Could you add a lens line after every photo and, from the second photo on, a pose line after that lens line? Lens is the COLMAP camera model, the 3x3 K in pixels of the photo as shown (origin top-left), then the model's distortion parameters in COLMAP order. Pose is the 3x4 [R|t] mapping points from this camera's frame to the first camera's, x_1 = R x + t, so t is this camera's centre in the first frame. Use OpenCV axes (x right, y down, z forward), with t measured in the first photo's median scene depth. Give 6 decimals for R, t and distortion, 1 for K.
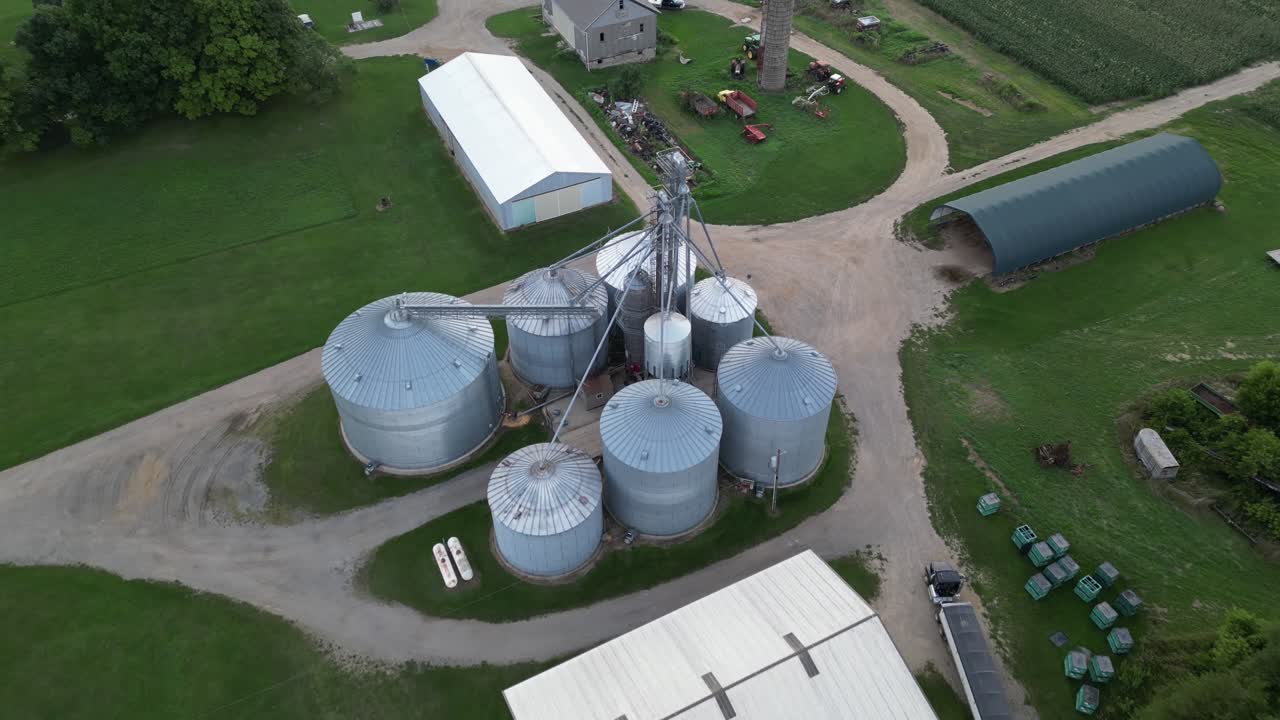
lens RADIAL K [[926.2, 0, 640.0], [0, 926.2, 360.0], [0, 0, 1]] dist [0.069135, -0.079741]
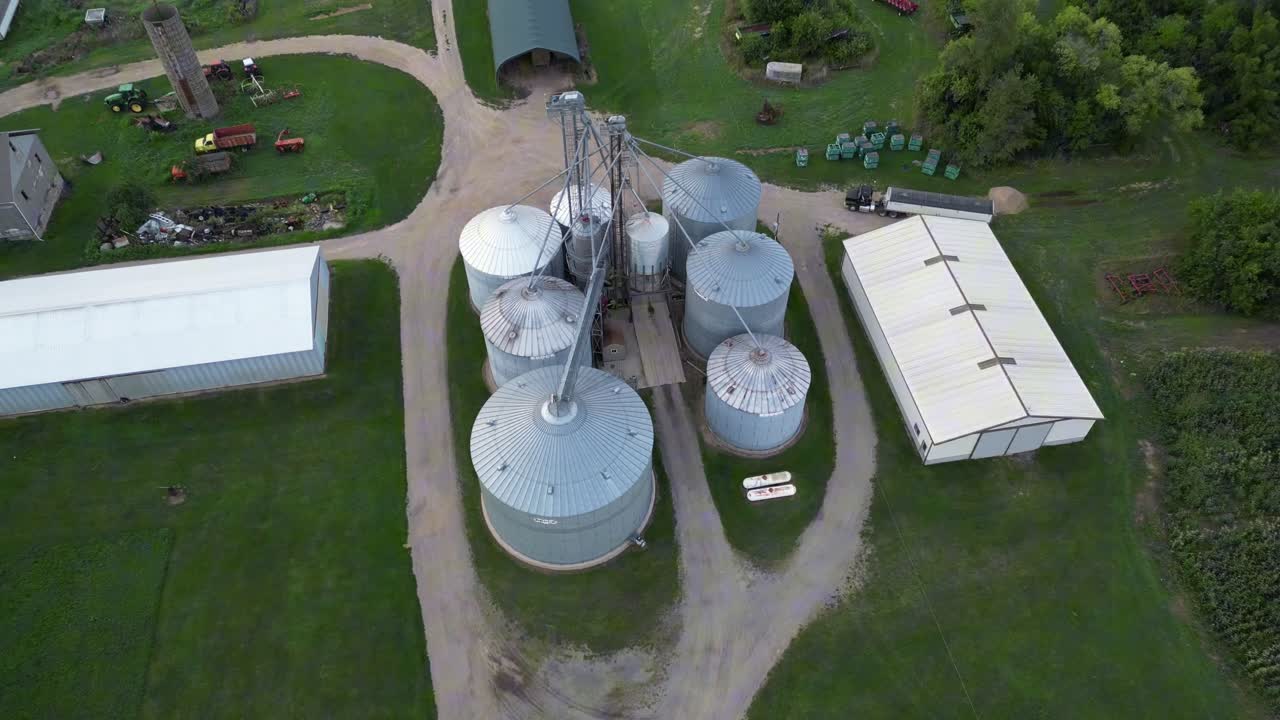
lens RADIAL K [[926.2, 0, 640.0], [0, 926.2, 360.0], [0, 0, 1]] dist [0.069135, -0.079741]
pose [[0.286494, -0.740849, 0.607506, -0.680062], [0.682338, 0.602894, 0.413441, -0.359264], [-0.672559, 0.296076, 0.678235, 0.287785]]
